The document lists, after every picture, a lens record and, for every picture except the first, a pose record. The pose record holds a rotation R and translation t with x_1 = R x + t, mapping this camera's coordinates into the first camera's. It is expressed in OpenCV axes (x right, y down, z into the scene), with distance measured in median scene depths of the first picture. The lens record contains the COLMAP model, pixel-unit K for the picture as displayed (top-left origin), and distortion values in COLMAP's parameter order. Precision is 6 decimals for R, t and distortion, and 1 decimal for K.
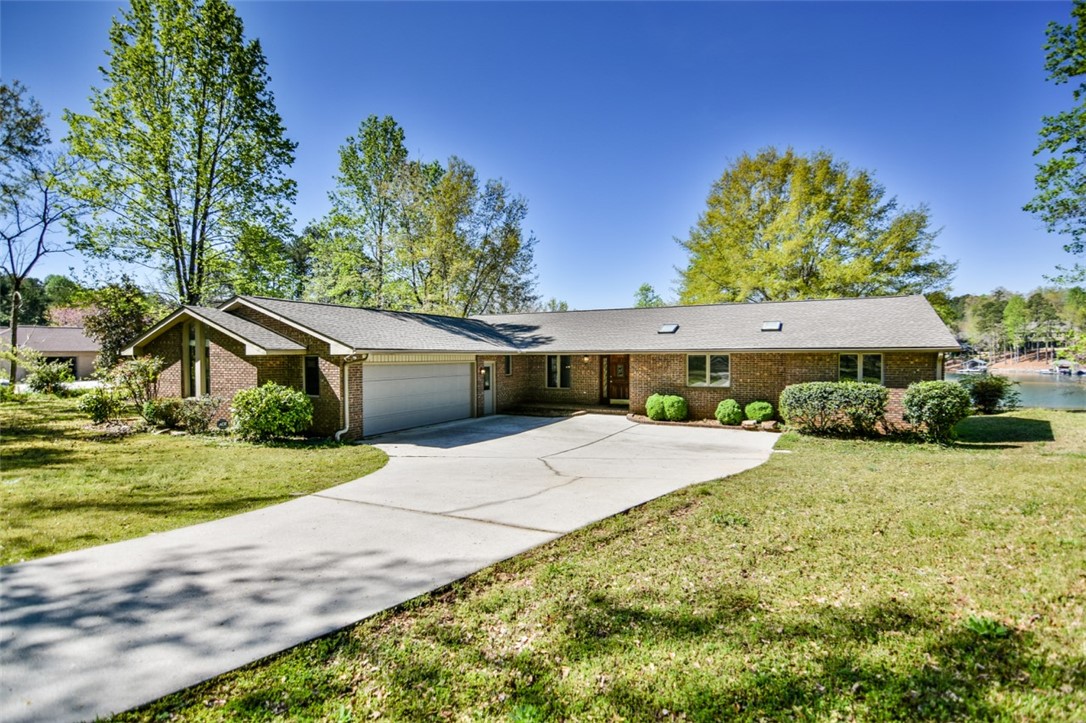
lens RADIAL K [[524.5, 0, 543.3], [0, 524.5, 363.9], [0, 0, 1]] dist [-0.004104, -0.003514]
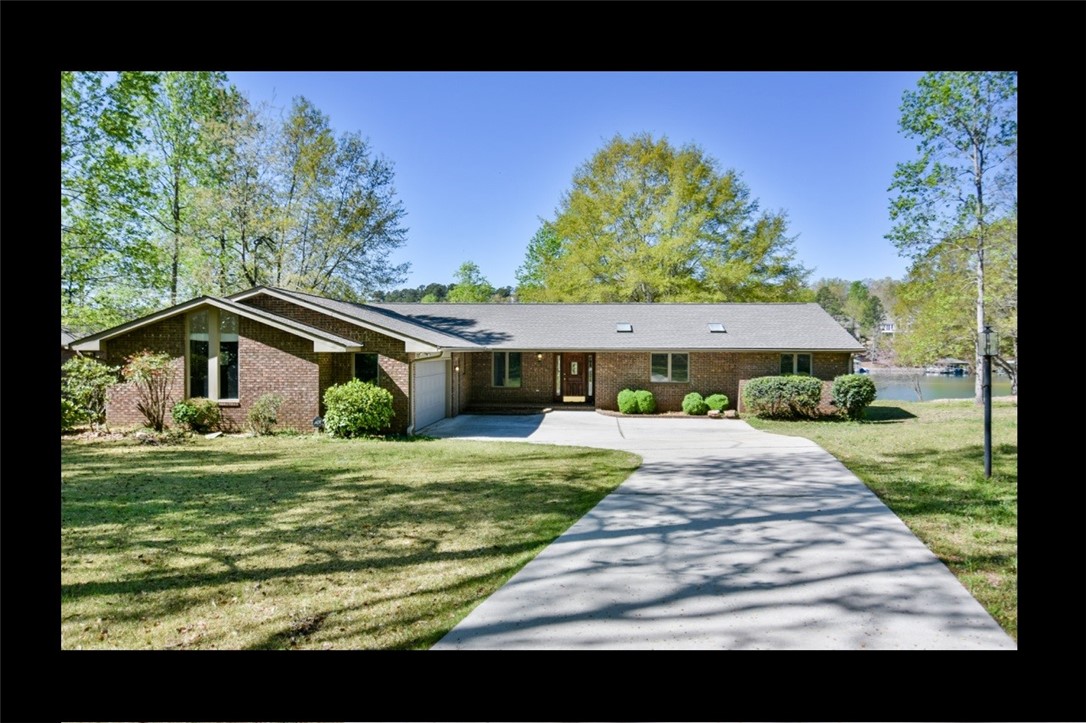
lens RADIAL K [[726.4, 0, 541.8], [0, 726.4, 360.7], [0, 0, 1]] dist [0.031209, 0.002425]
pose [[0.921938, 0.001366, 0.387335, -0.532018], [-0.001353, 0.999999, -0.000306, -0.000719], [-0.387336, -0.000242, 0.921939, -0.307747]]
